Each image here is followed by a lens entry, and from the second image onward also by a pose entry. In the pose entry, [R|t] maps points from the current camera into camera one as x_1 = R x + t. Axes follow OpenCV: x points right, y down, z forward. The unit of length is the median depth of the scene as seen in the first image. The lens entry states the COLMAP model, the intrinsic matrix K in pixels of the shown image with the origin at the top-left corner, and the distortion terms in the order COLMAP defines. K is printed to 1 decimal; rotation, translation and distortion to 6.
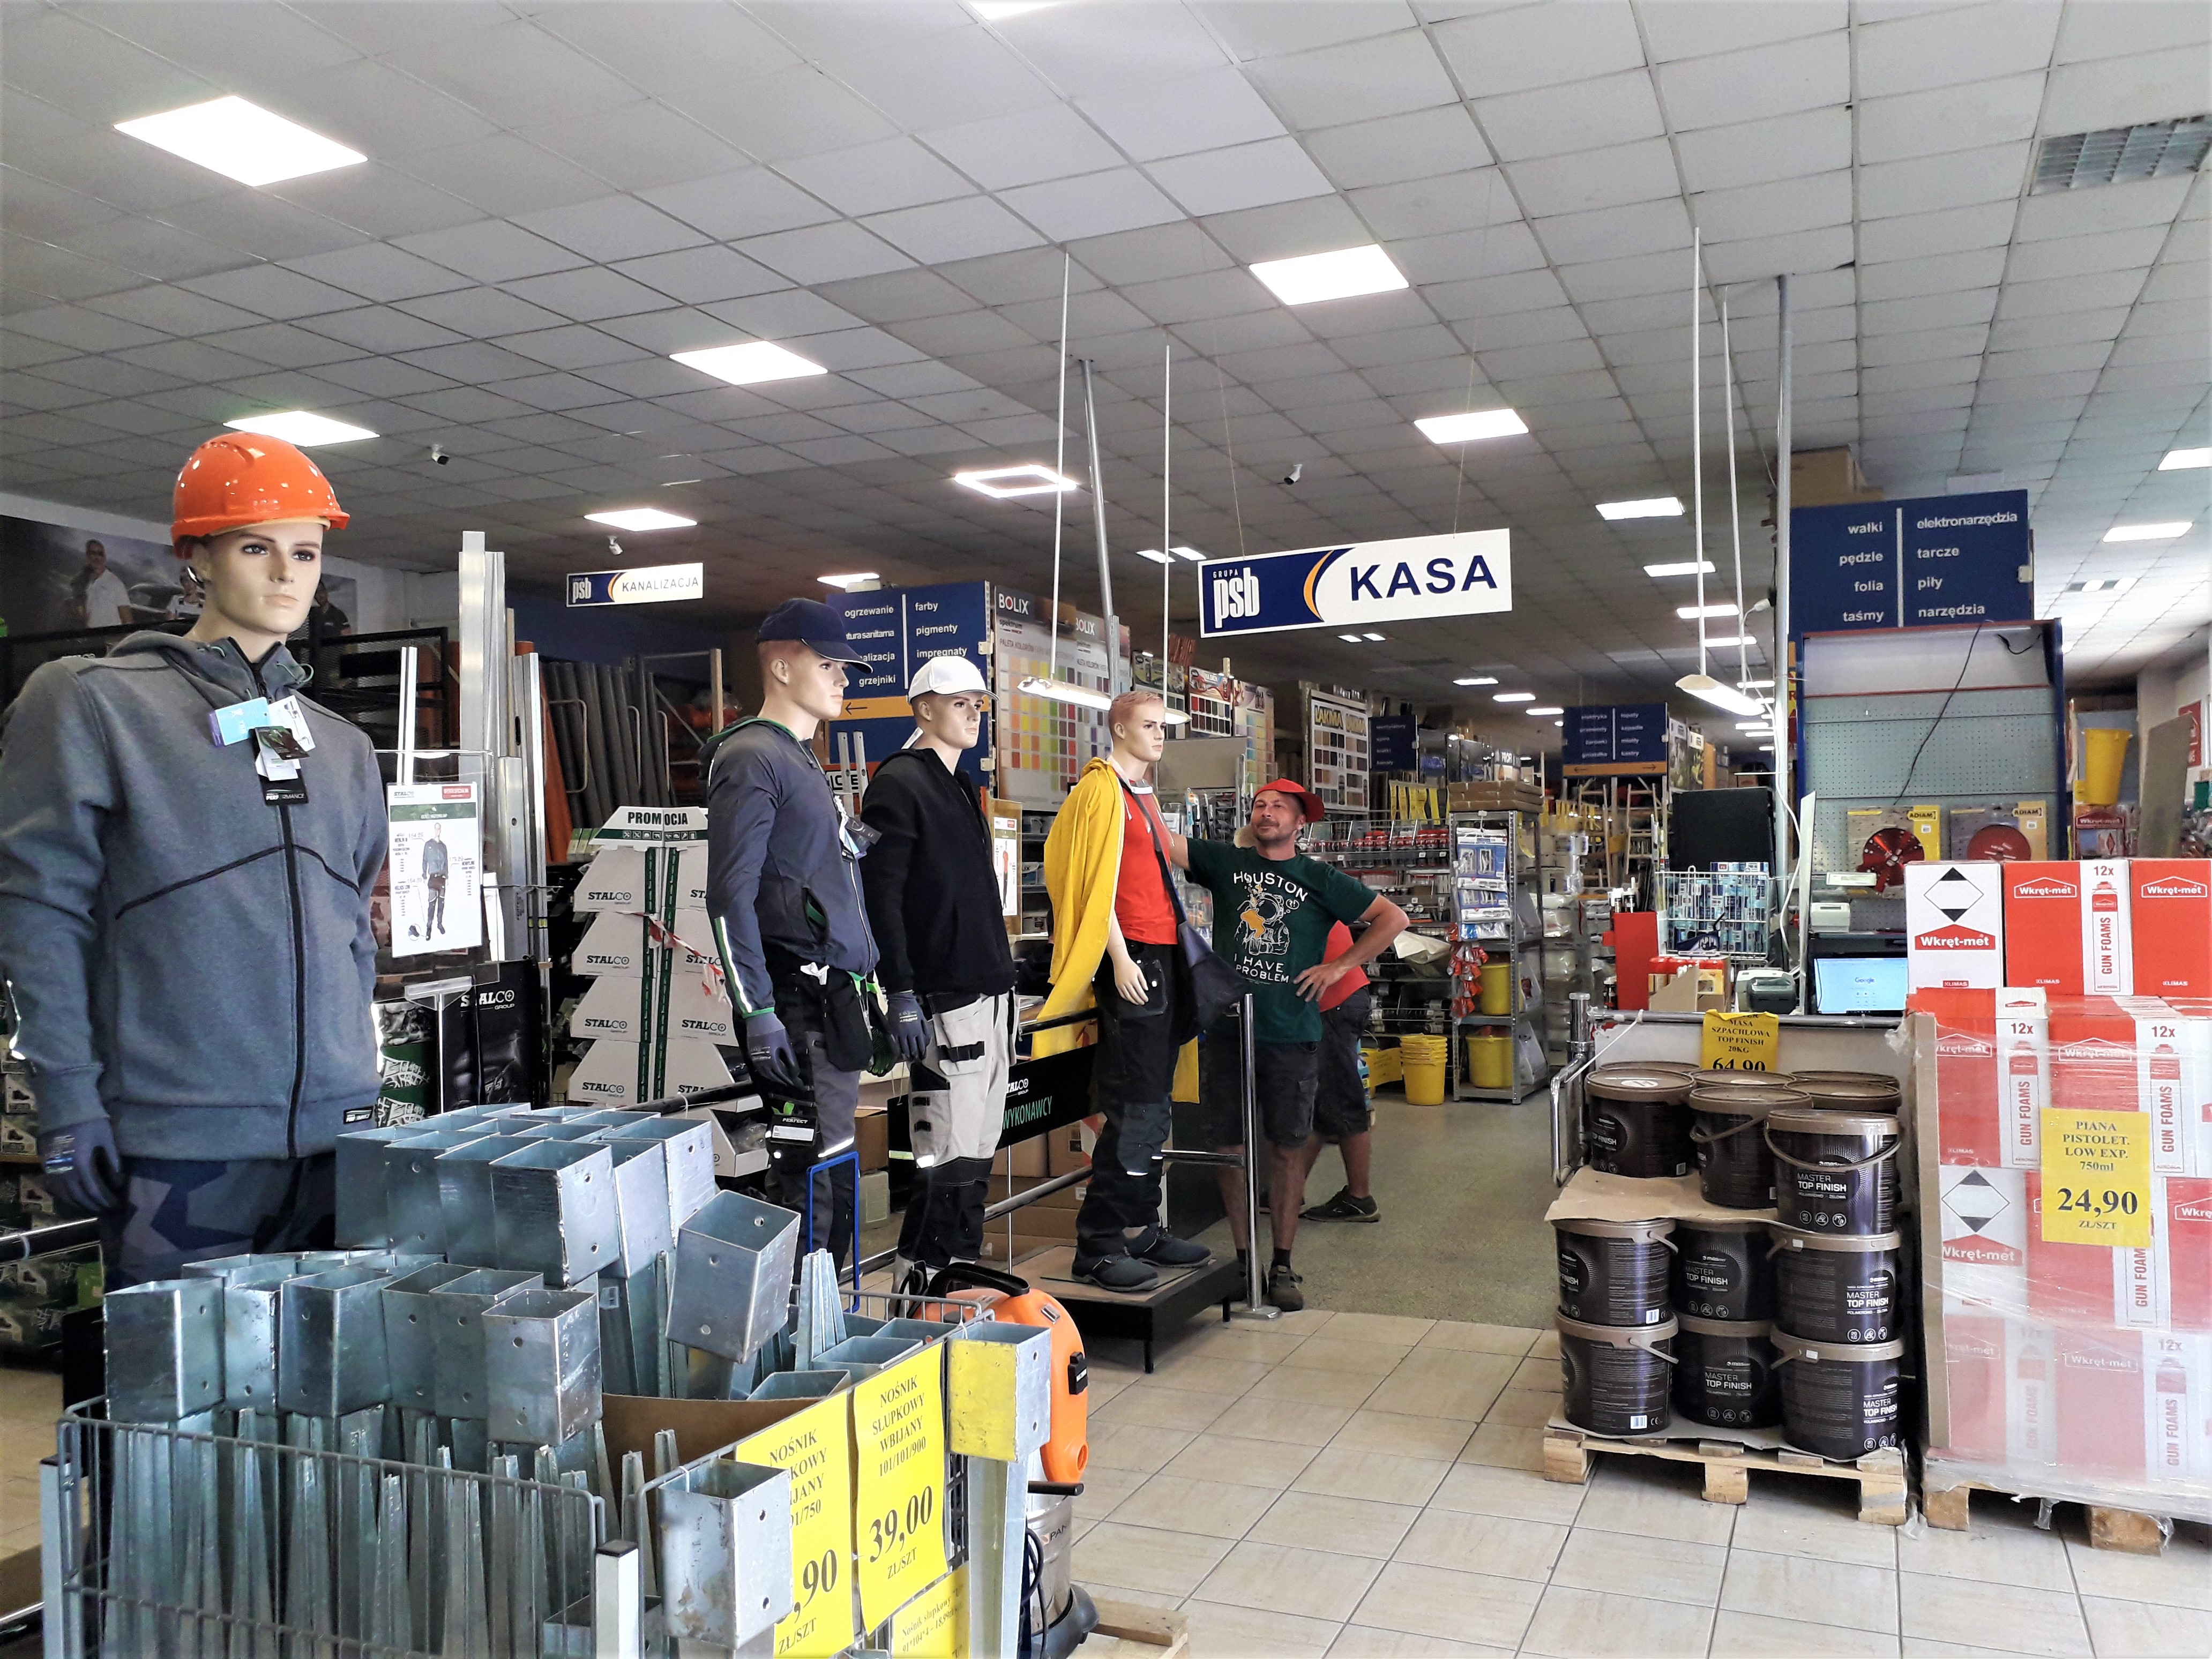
lens RADIAL K [[1763.6, 0, 1102.2], [0, 1763.6, 835.3], [0, 0, 1]] dist [0.003838, -0.001627]
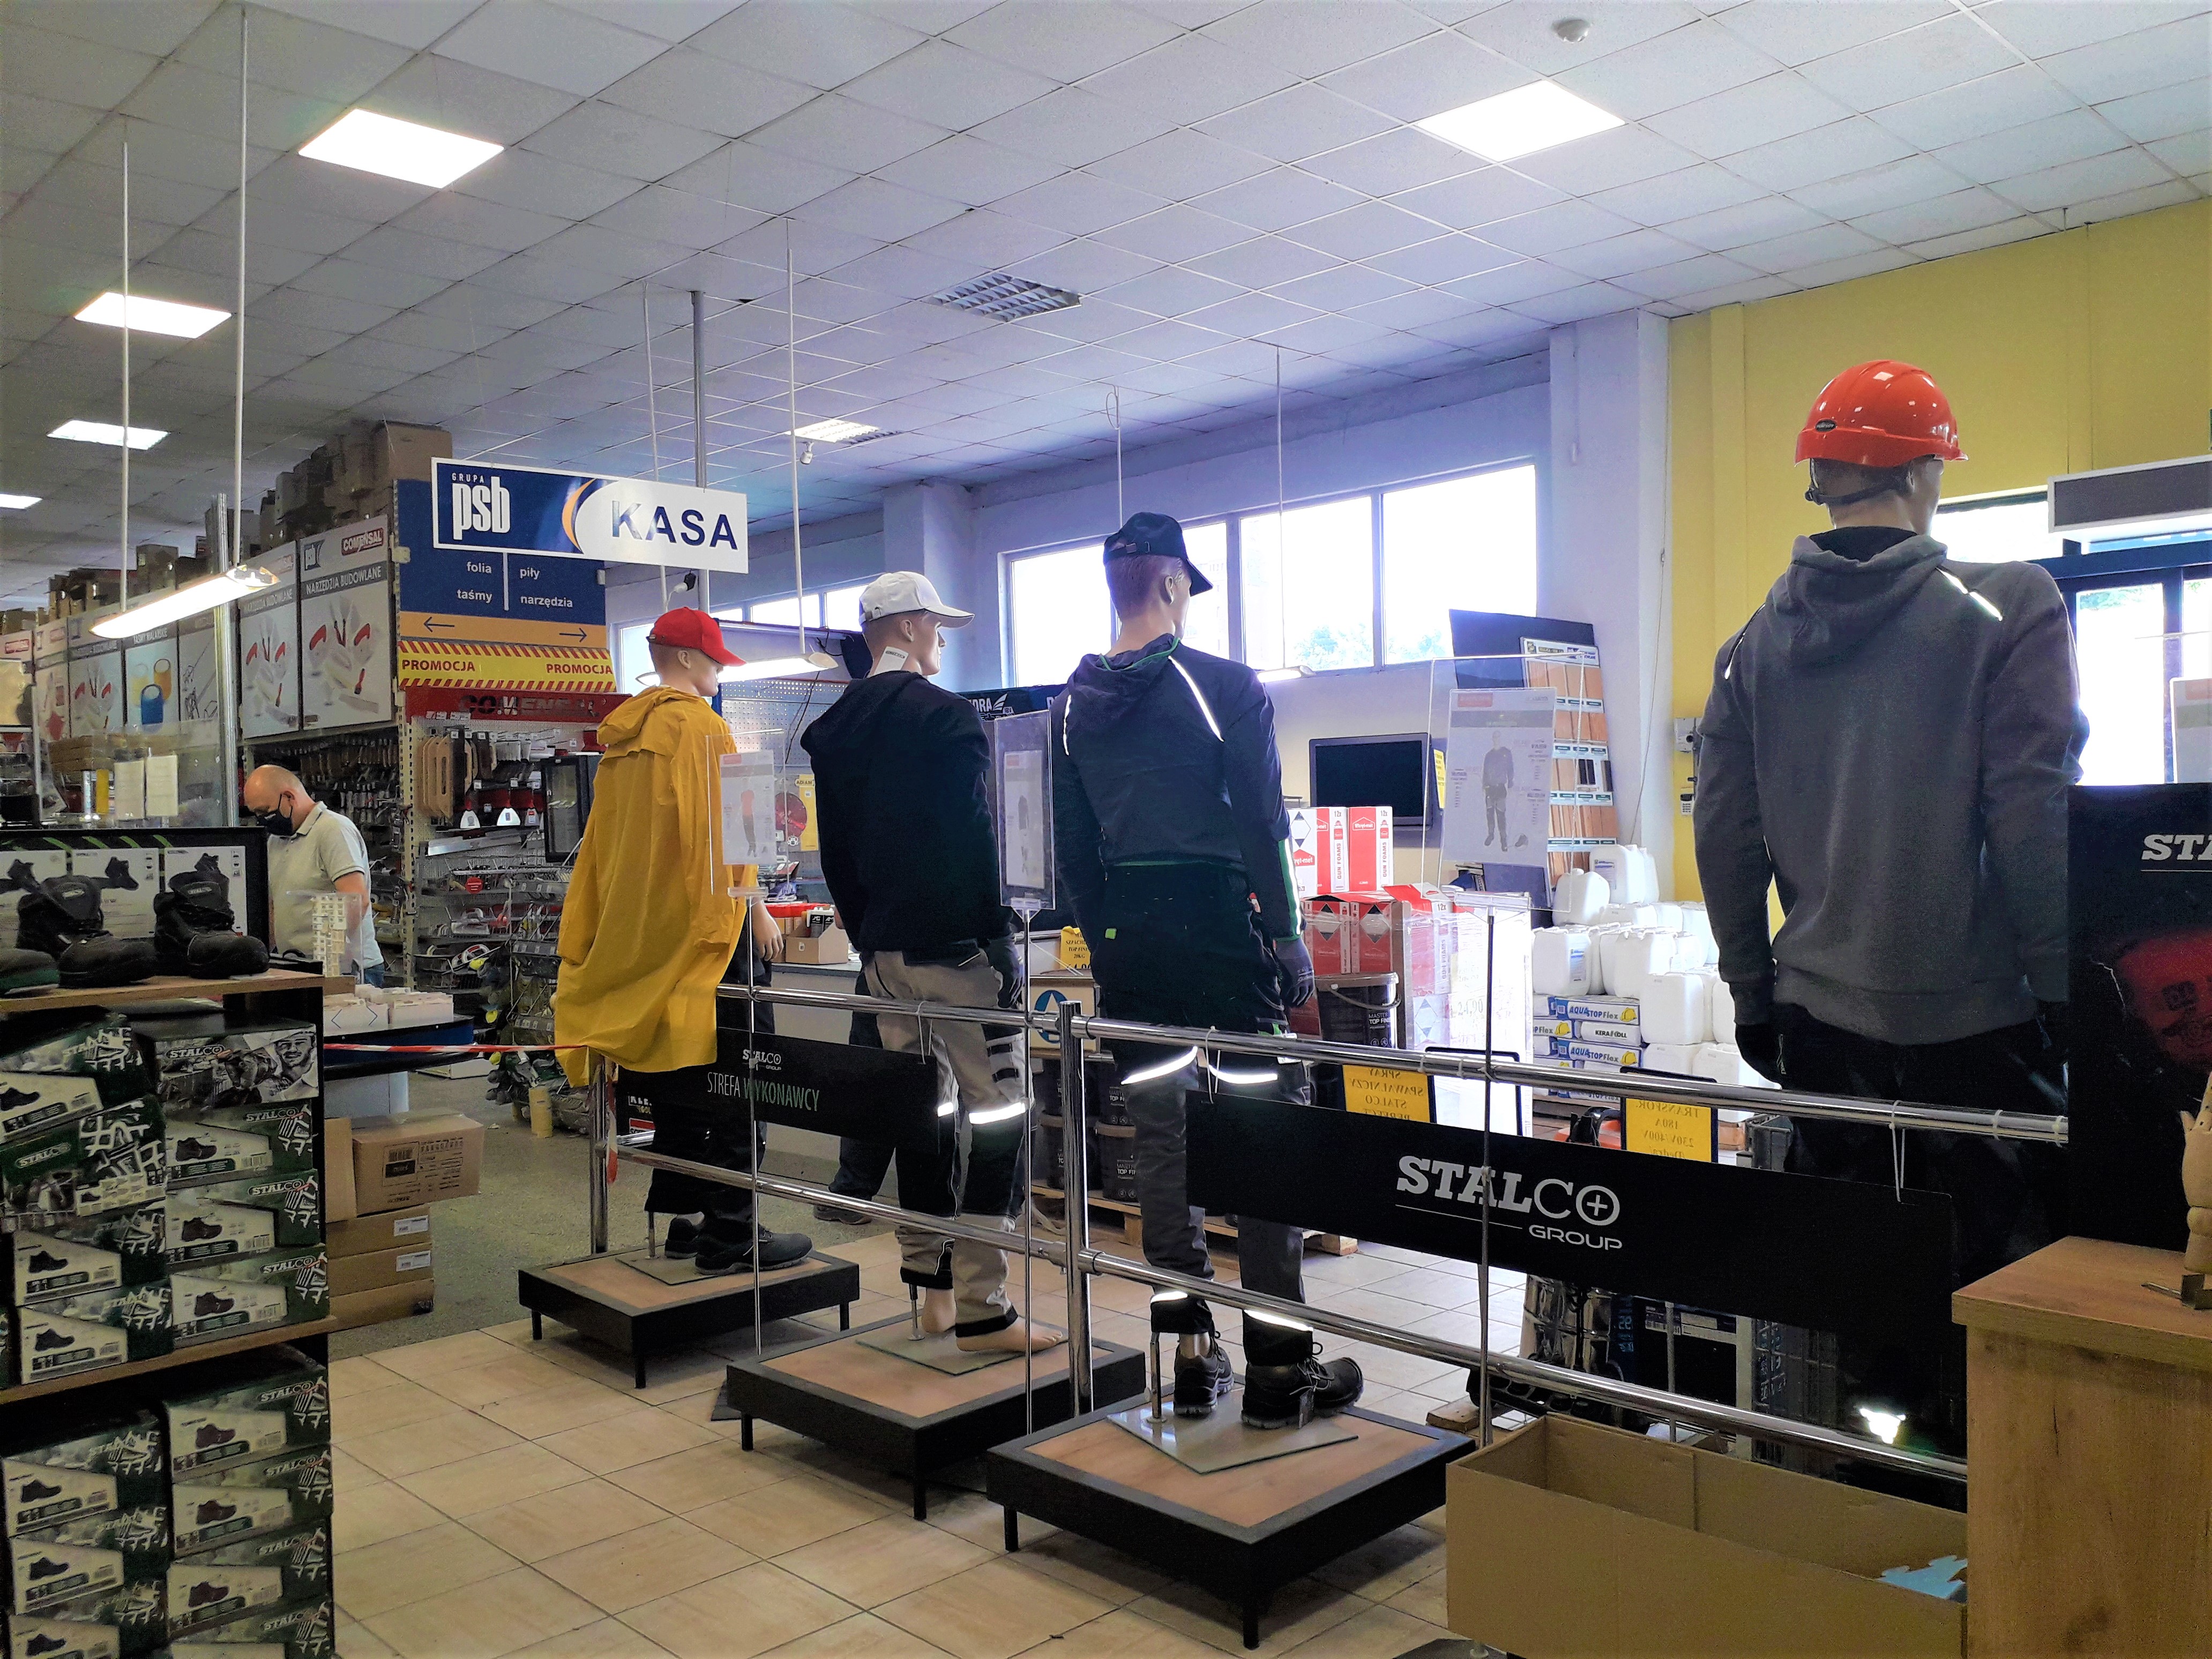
lens RADIAL K [[1763.6, 0, 1103.1], [0, 1763.6, 829.8], [0, 0, 1]] dist [0.003838, -0.001627]
pose [[0.365140, 0.002877, 0.930948, -0.654154], [-0.004979, 0.999987, -0.001138, 0.024608], [-0.930939, -0.004220, 0.365149, 0.413772]]
